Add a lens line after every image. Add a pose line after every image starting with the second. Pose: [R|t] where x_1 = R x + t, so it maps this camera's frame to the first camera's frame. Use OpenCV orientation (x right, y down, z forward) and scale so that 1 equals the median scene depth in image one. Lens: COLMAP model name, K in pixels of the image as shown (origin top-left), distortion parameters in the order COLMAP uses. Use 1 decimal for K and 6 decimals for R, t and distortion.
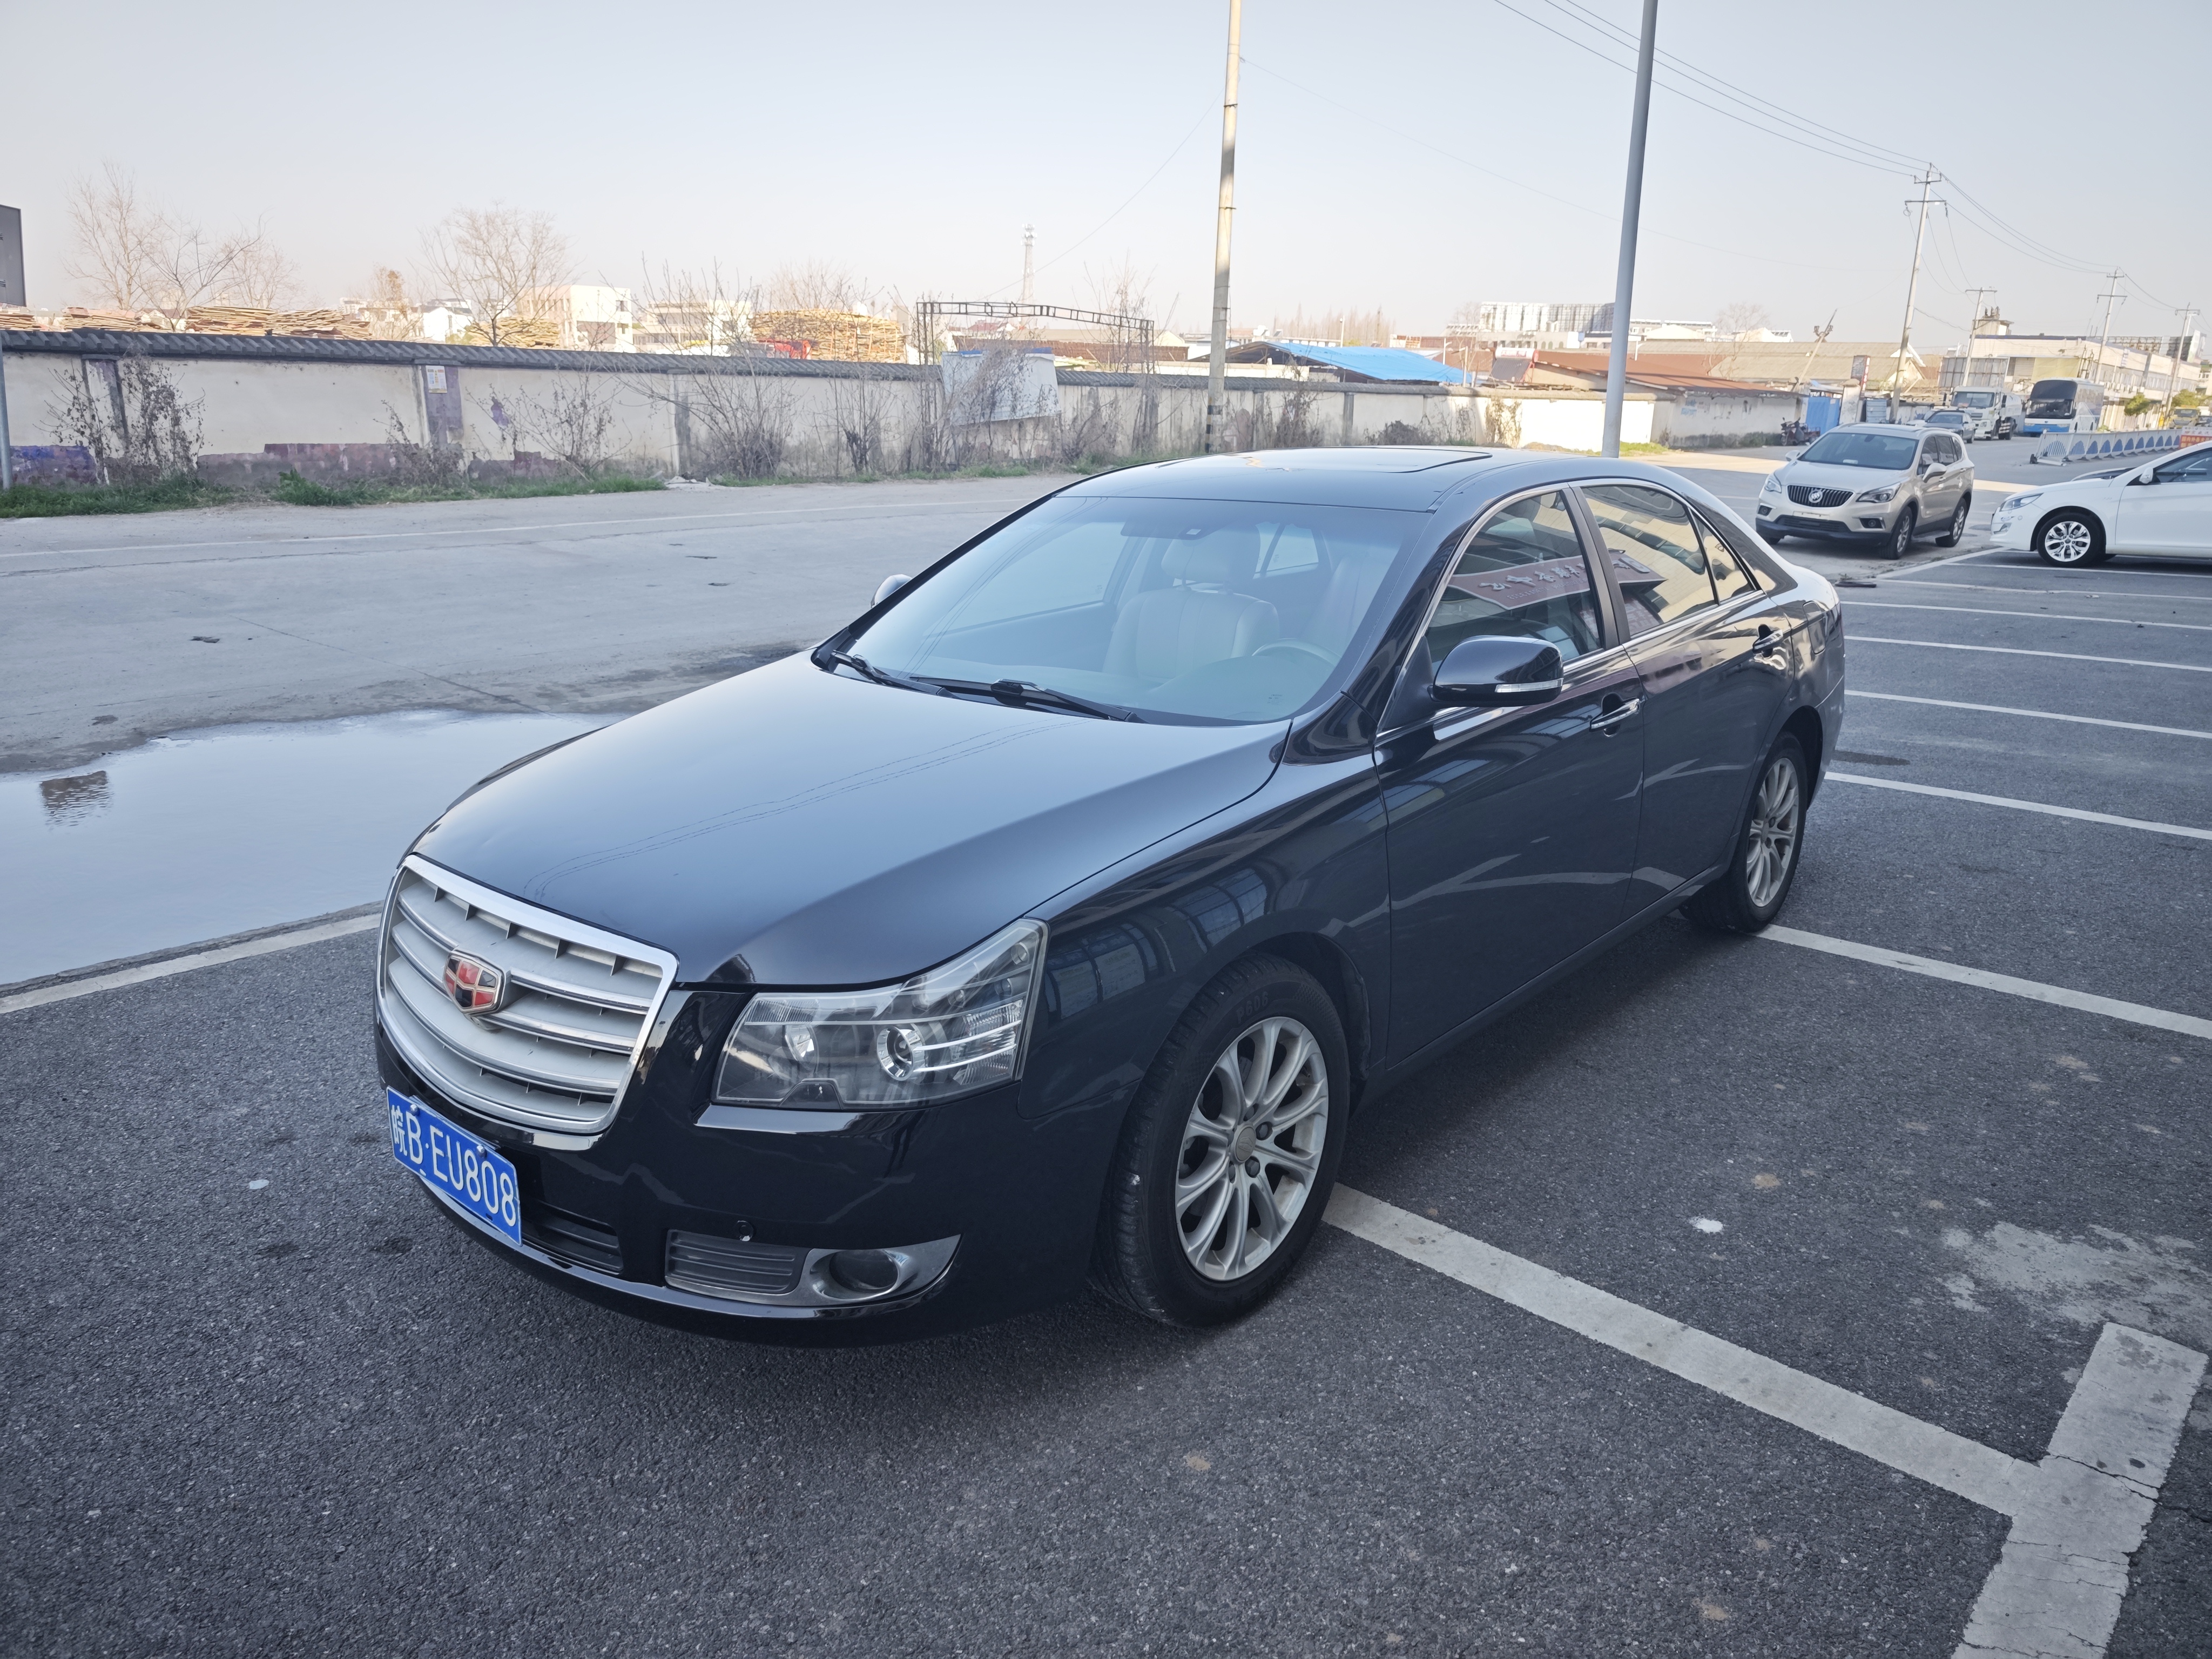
lens RADIAL K [[1510.2, 0, 1115.7], [0, 1510.2, 845.3], [0, 0, 1]] dist [0.014777, -0.019130]
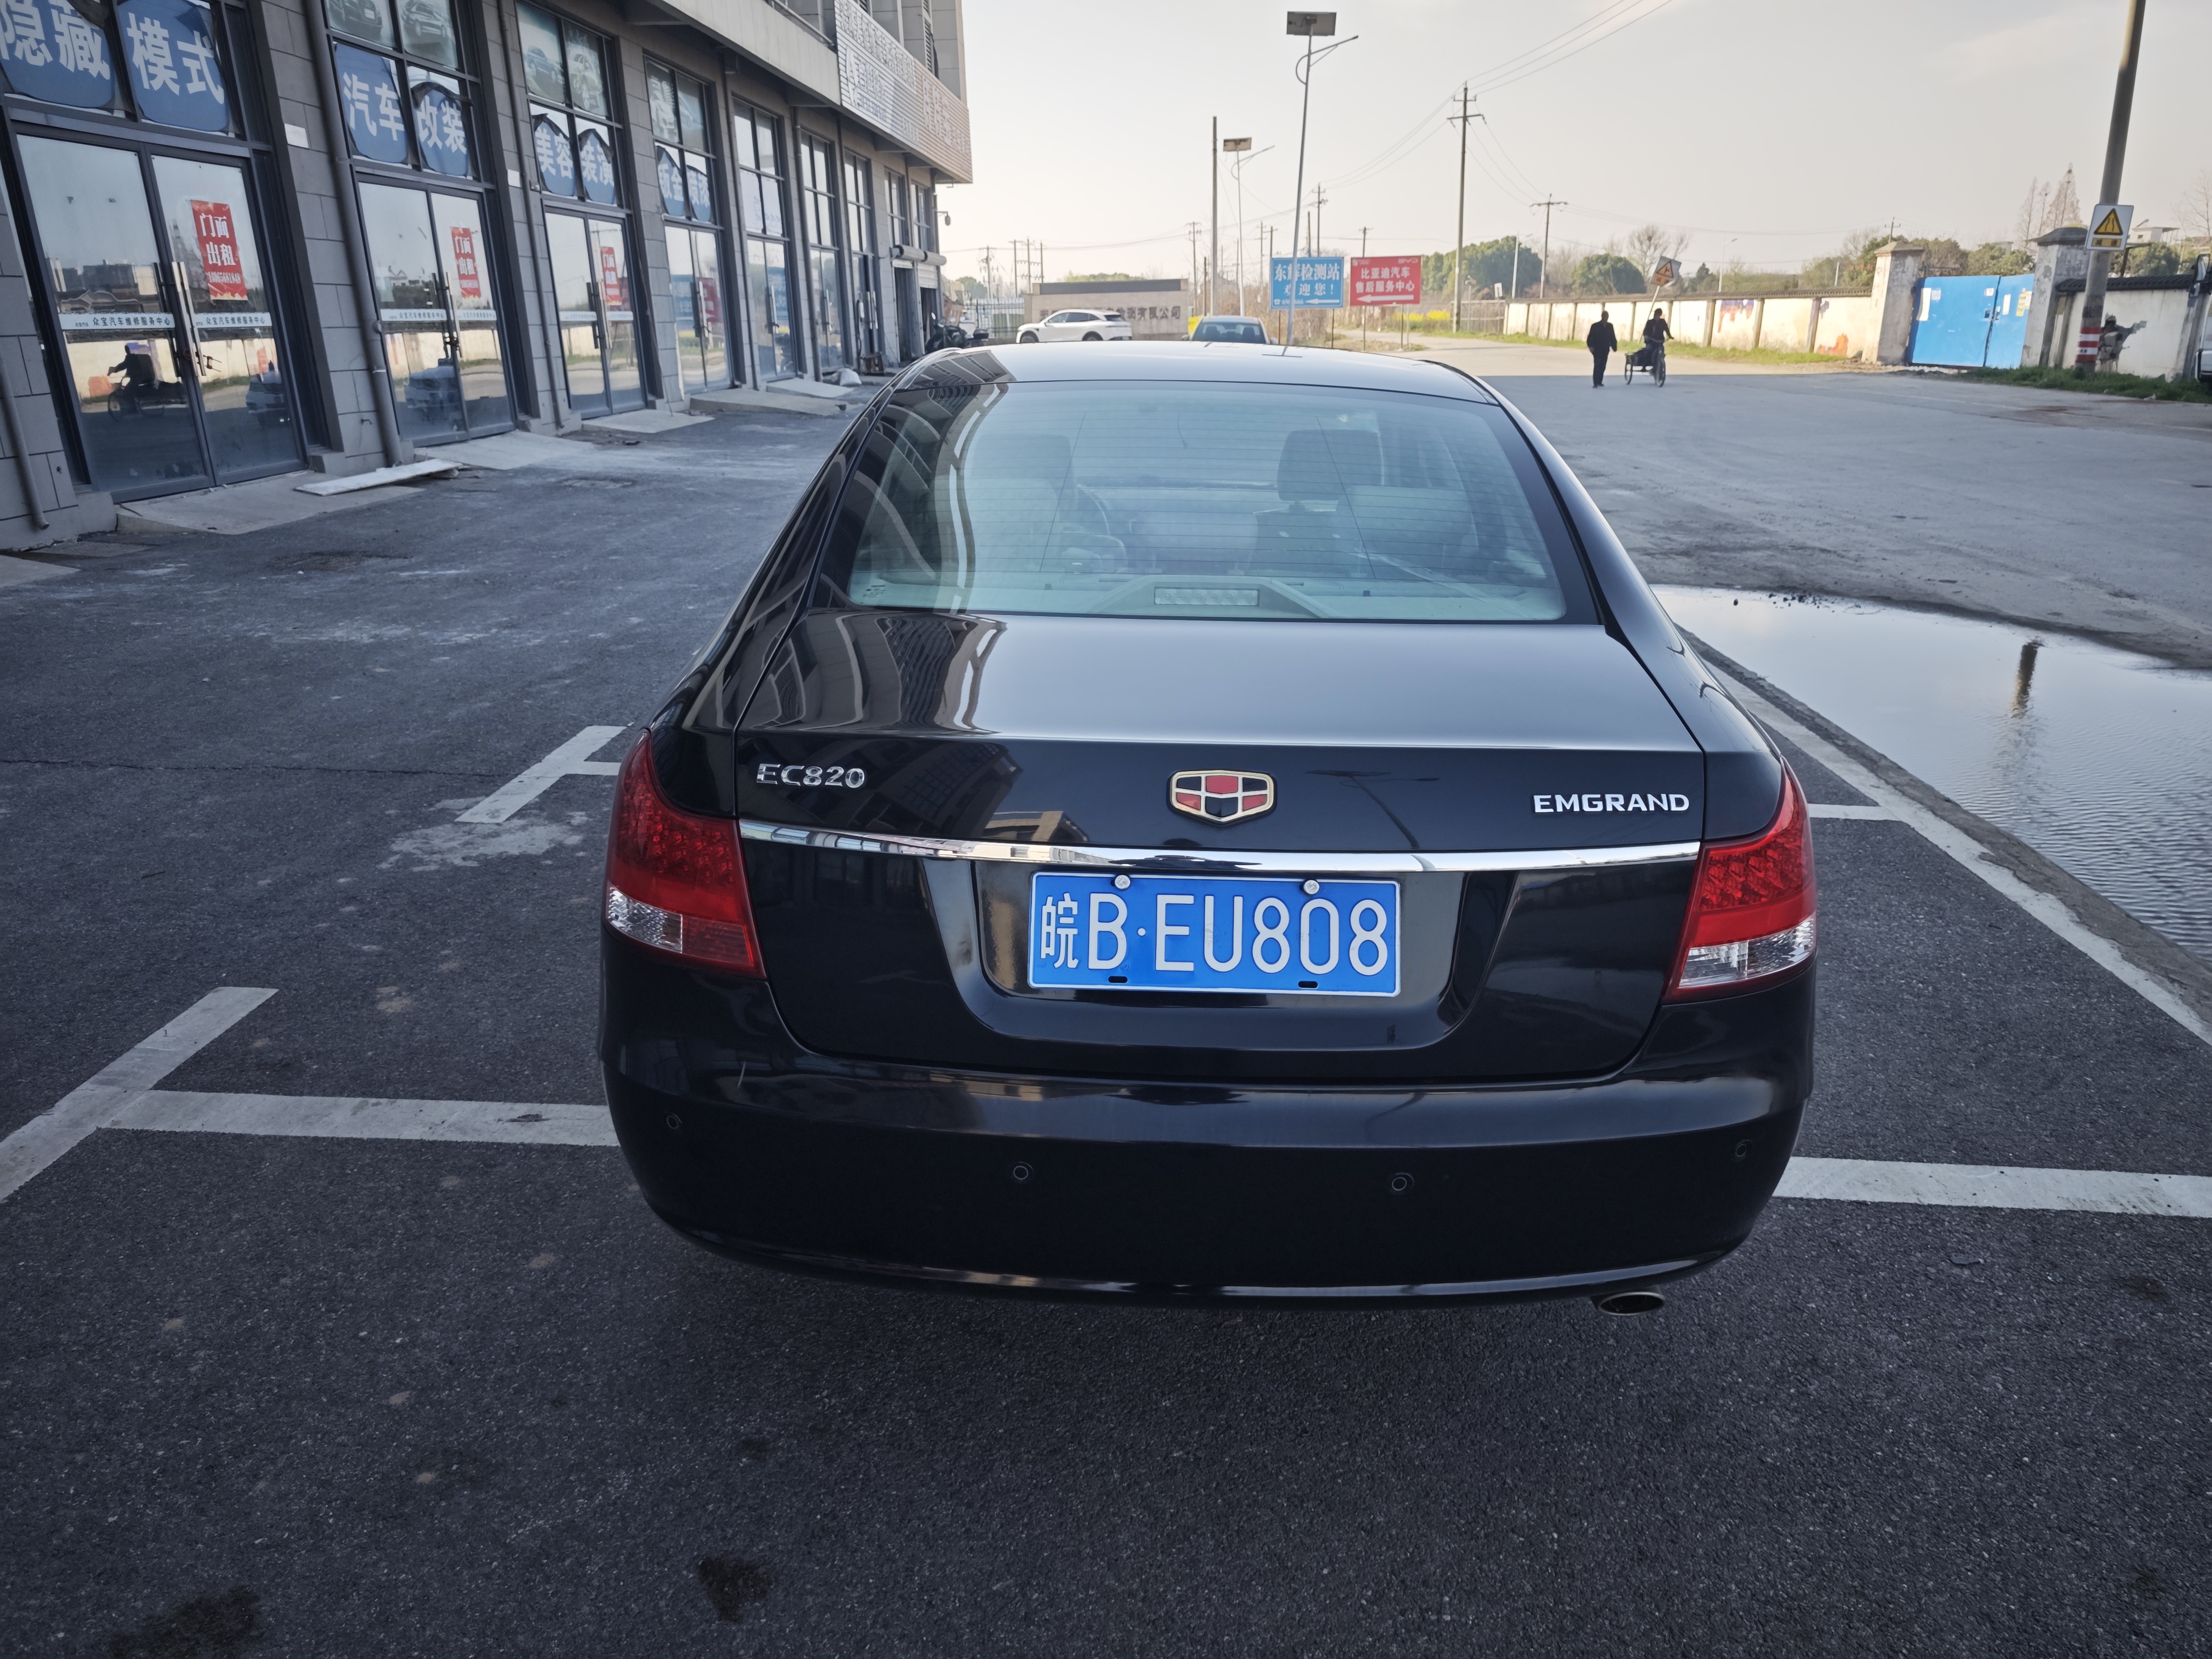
lens RADIAL K [[1510.2, 0, 1122.9], [0, 1510.2, 818.7], [0, 0, 1]] dist [0.014777, -0.019130]
pose [[-0.765741, 0.187909, -0.615086, 0.093643], [-0.194302, 0.844087, 0.499763, -0.055759], [0.613096, 0.502202, -0.609841, 0.198775]]
